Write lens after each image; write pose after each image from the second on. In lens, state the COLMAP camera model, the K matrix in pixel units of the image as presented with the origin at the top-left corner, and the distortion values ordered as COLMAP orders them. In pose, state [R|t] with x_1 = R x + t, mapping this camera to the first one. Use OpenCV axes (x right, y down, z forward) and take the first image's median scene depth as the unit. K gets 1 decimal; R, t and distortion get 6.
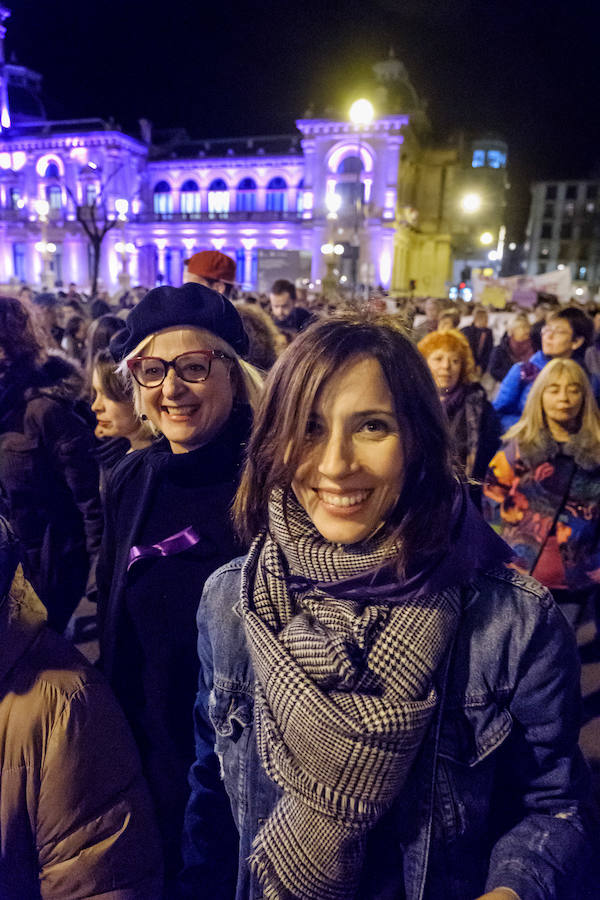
lens RADIAL K [[637.0, 0, 280.0], [0, 637.0, 458.5], [0, 0, 1]] dist [-0.005415, -0.005681]
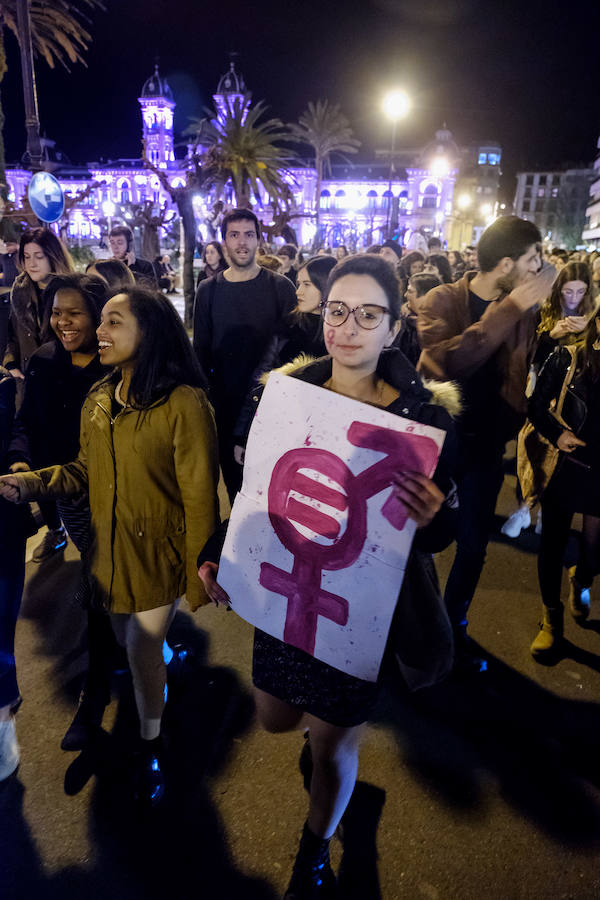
lens RADIAL K [[637.0, 0, 299.0], [0, 637.0, 451.7], [0, 0, 1]] dist [-0.005415, -0.005681]
pose [[0.998976, -0.009721, 0.044195, -0.359904], [0.006964, 0.998045, 0.062106, 0.235010], [-0.044712, -0.061735, 0.997091, -0.971388]]
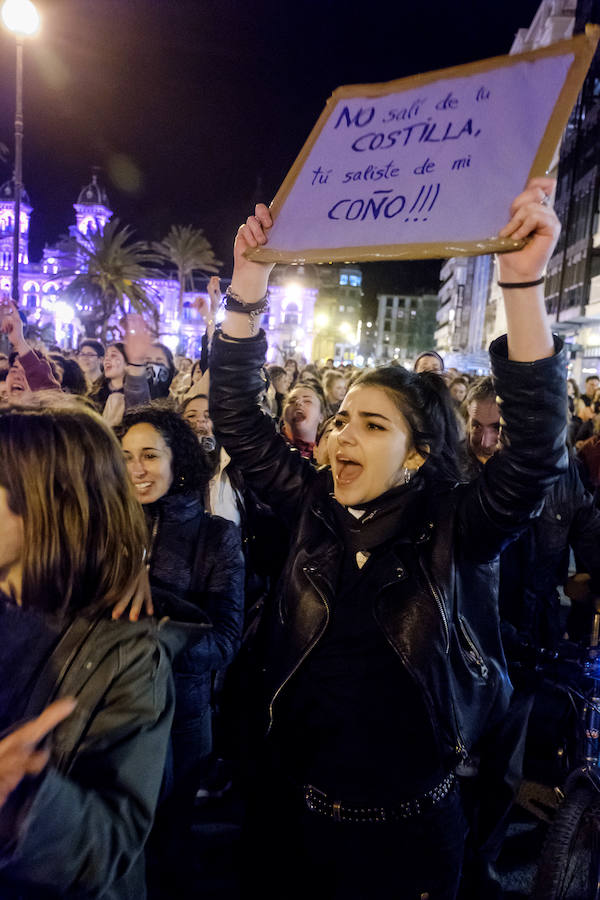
lens RADIAL K [[714.7, 0, 293.8], [0, 714.7, 445.7], [0, 0, 1]] dist [-0.013240, 0.007702]
pose [[0.972394, 0.015658, 0.232819, -0.369102], [0.013867, 0.992105, -0.124640, 0.261108], [-0.232933, 0.124427, 0.964500, -1.079959]]
